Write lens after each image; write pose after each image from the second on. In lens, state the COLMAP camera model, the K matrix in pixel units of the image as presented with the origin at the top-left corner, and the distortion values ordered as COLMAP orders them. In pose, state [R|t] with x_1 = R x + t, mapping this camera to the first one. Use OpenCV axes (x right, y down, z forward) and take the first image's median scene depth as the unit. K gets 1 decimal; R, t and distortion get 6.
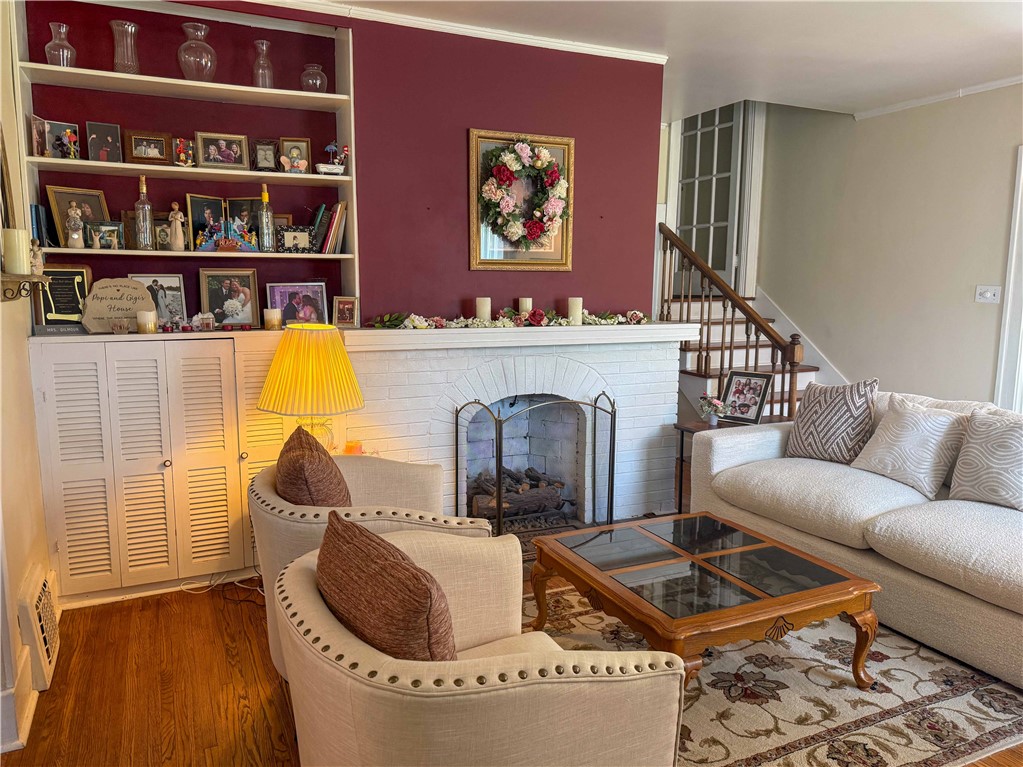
lens RADIAL K [[734.6, 0, 515.8], [0, 734.6, 385.7], [0, 0, 1]] dist [0.040637, -0.031932]
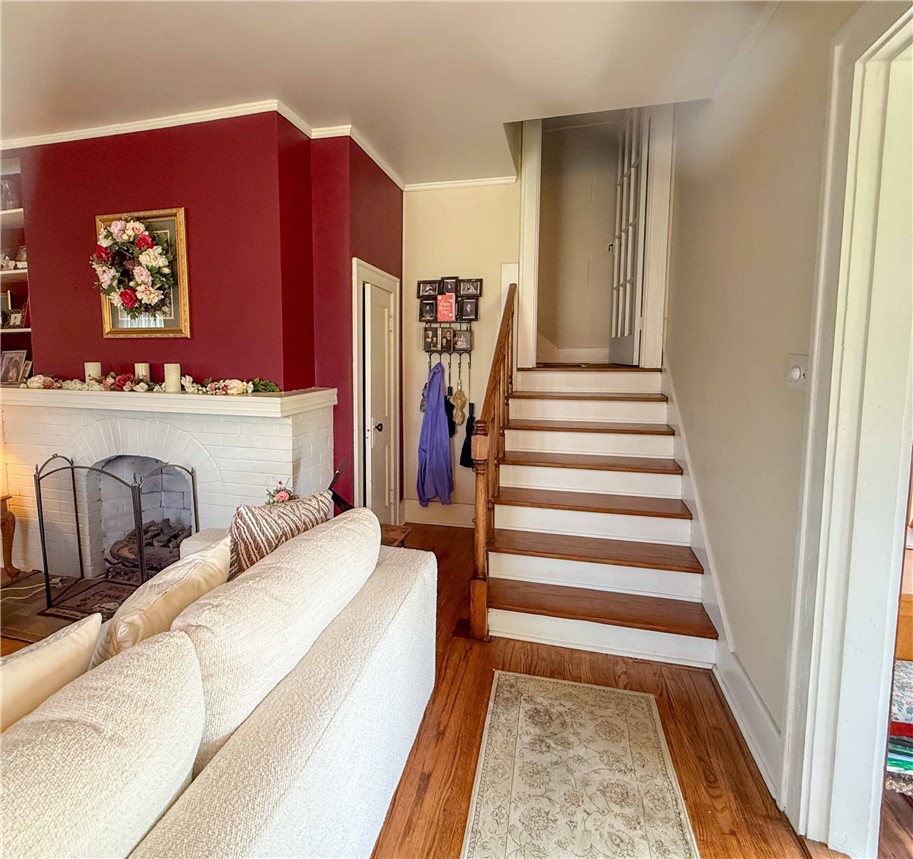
lens RADIAL K [[498.0, 0, 455.5], [0, 498.0, 396.0], [0, 0, 1]] dist [0.003457, 0.000526]
pose [[0.755727, 0.053769, -0.652676, 0.885902], [-0.089123, 0.995796, -0.021160, -0.105750], [0.648794, 0.074159, 0.757342, 0.807332]]
